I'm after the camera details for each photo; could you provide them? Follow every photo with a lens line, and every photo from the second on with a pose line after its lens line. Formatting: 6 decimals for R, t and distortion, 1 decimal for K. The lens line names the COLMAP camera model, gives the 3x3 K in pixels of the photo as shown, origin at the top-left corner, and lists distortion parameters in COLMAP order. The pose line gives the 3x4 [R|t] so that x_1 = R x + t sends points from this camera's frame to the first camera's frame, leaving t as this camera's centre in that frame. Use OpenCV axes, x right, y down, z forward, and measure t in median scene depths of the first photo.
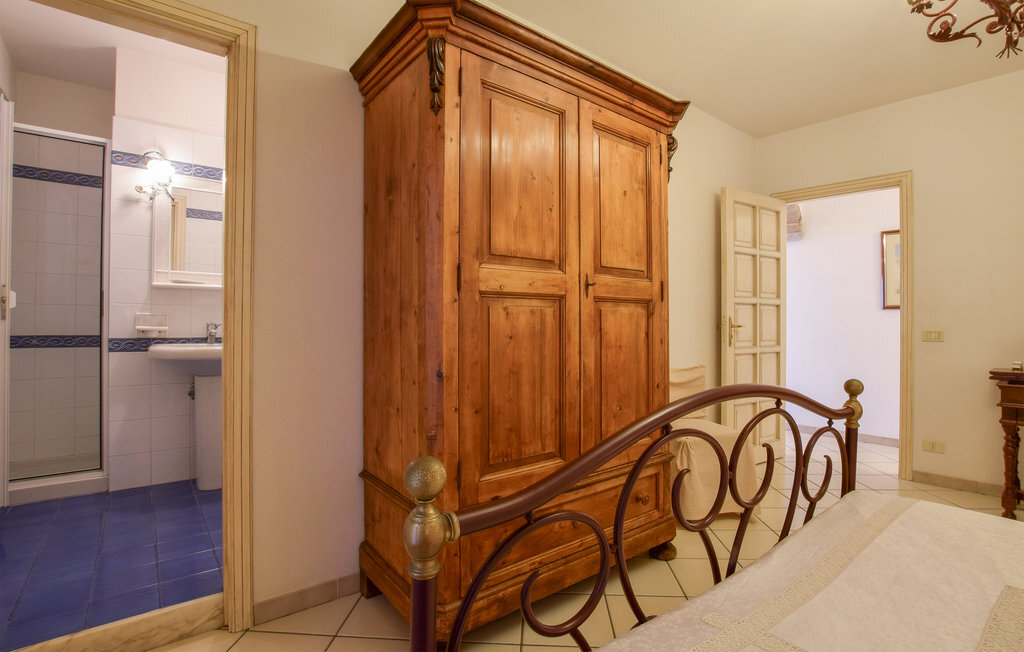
lens RADIAL K [[484.0, 0, 509.6], [0, 484.0, 311.6], [0, 0, 1]] dist [-0.028818, 0.000423]
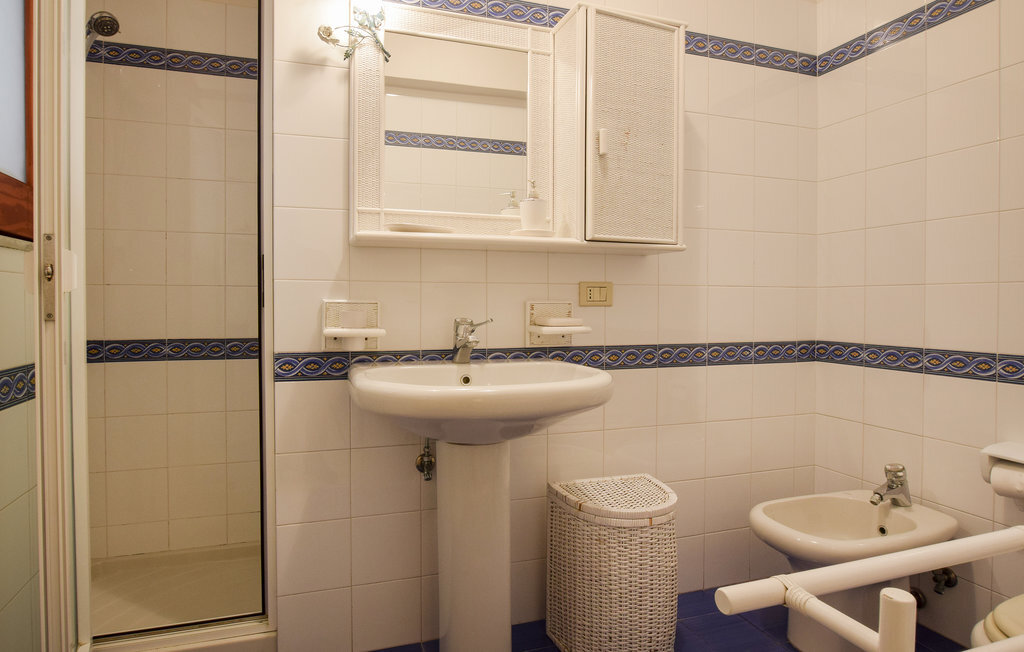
lens RADIAL K [[601.1, 0, 513.7], [0, 601.1, 288.3], [0, 0, 1]] dist [-0.026226, -0.000207]
pose [[0.947881, -0.015202, -0.318262, -0.410359], [0.014139, 0.999884, -0.005648, -0.002166], [0.318311, 0.000853, 0.947986, 0.489011]]
